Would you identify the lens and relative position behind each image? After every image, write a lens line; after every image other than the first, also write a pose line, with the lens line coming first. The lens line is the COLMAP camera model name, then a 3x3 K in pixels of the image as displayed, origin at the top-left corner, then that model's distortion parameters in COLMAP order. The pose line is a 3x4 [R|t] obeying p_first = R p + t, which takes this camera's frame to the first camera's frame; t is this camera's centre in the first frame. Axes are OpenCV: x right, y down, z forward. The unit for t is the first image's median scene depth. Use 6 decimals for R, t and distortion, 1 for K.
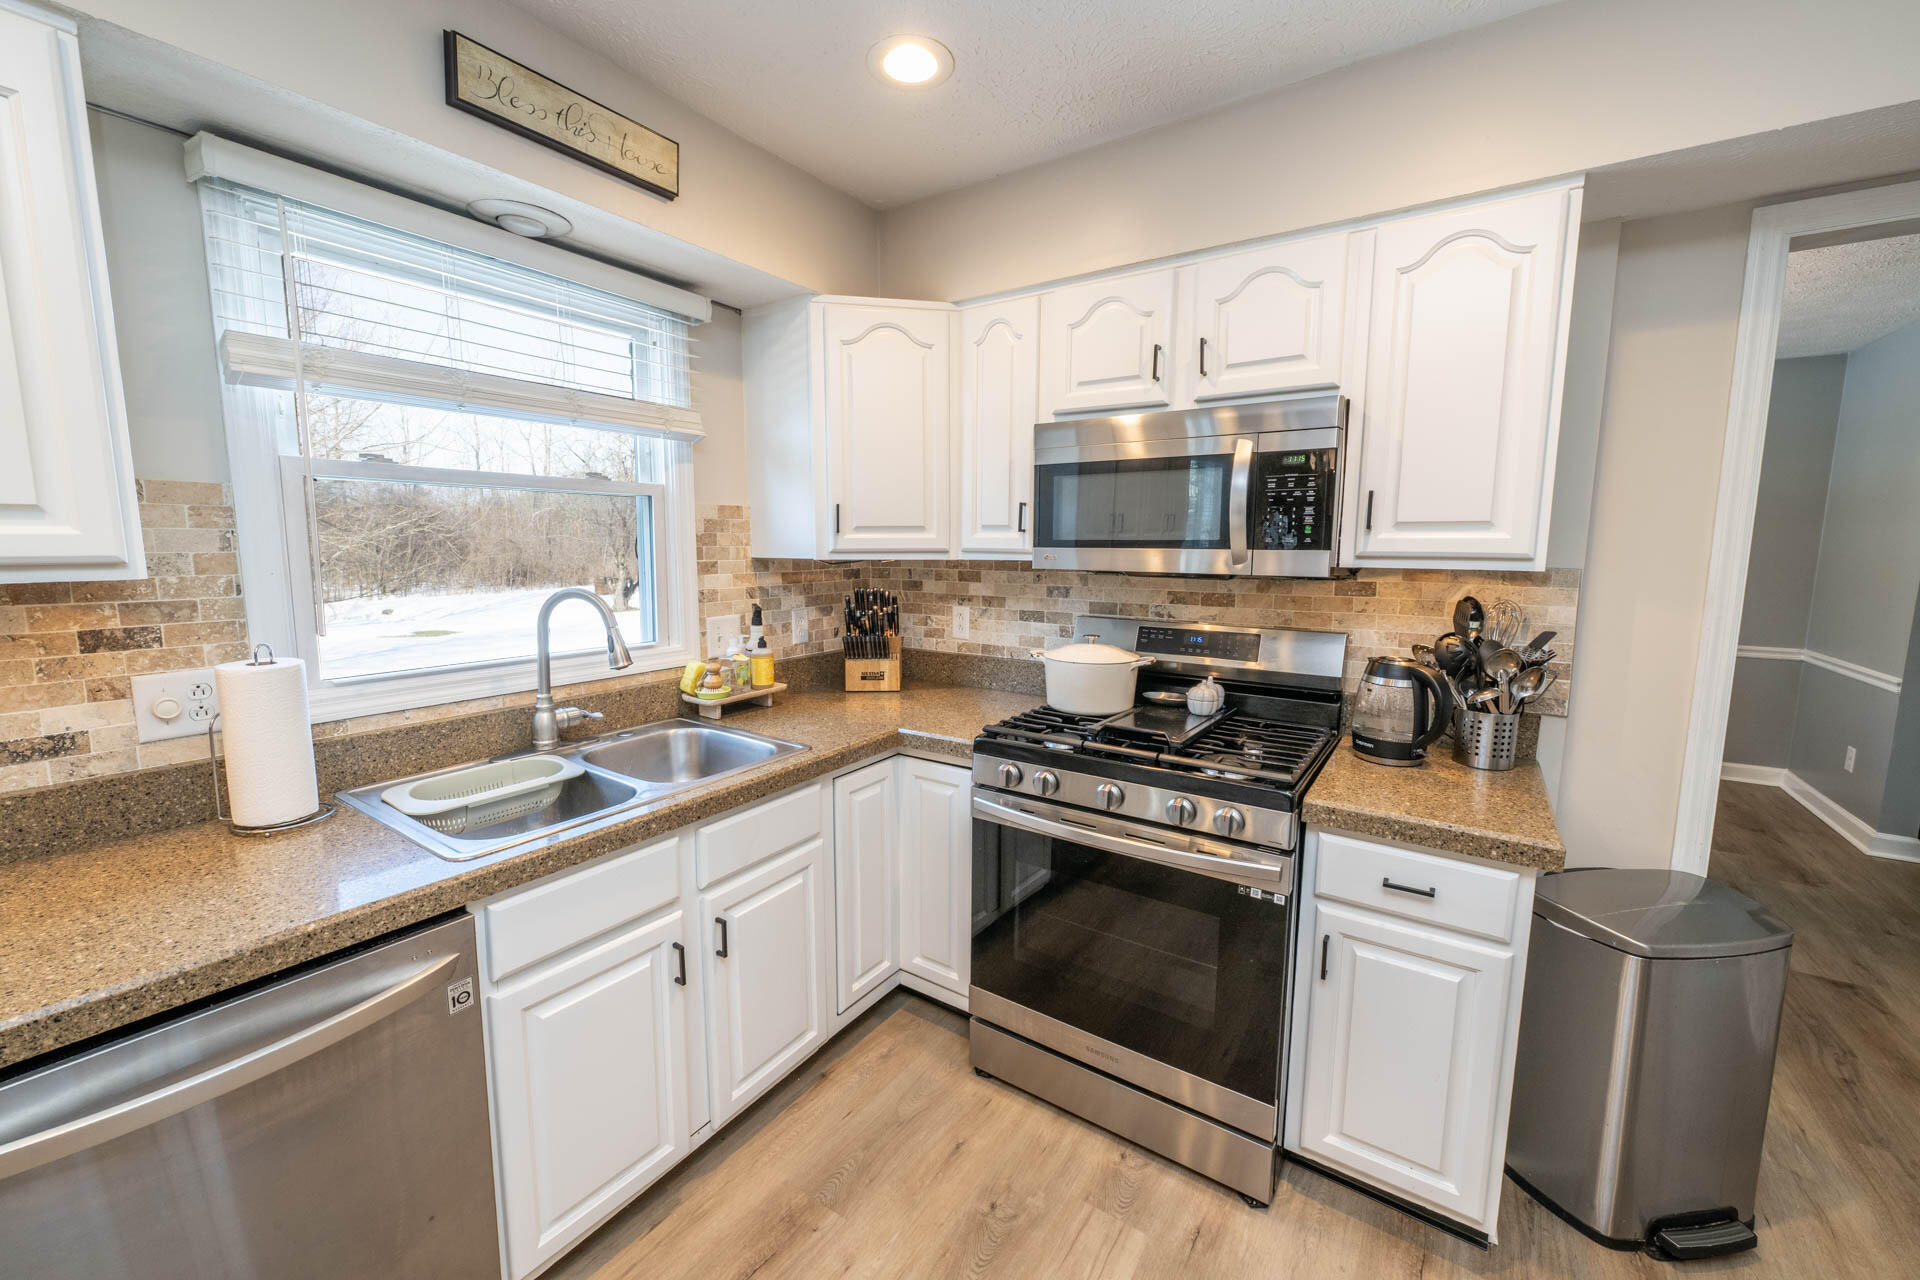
lens RADIAL K [[752.5, 0, 953.0], [0, 752.5, 635.8], [0, 0, 1]] dist [0.000909, -0.000753]
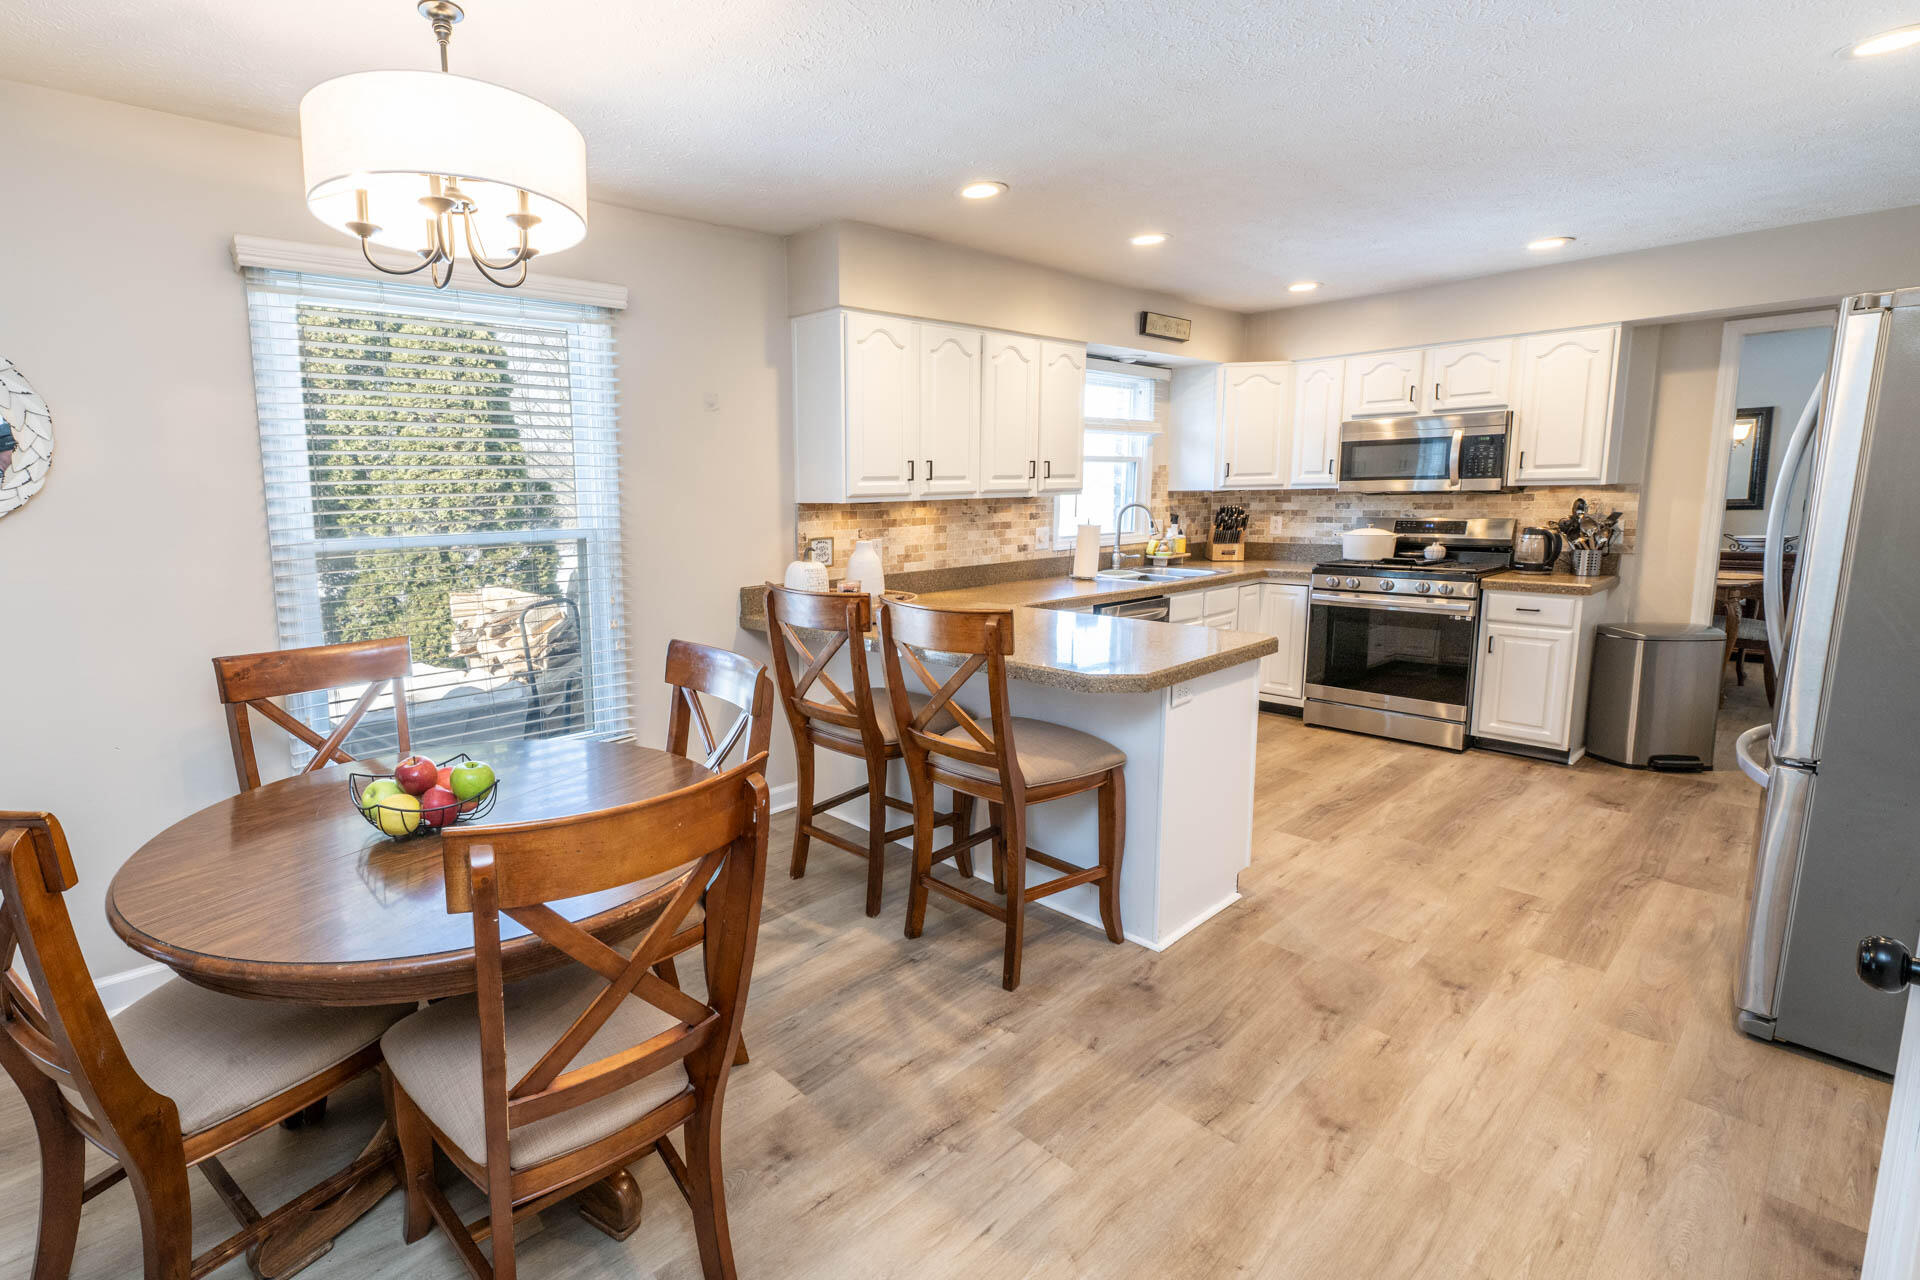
lens RADIAL K [[882.6, 0, 787.2], [0, 882.6, 609.6], [0, 0, 1]] dist [-0.000606, -0.000869]
pose [[0.954543, 0.016478, -0.297619, -0.716151], [-0.014300, 0.999853, 0.009493, 0.273216], [0.297731, -0.004805, 0.954638, -2.066352]]
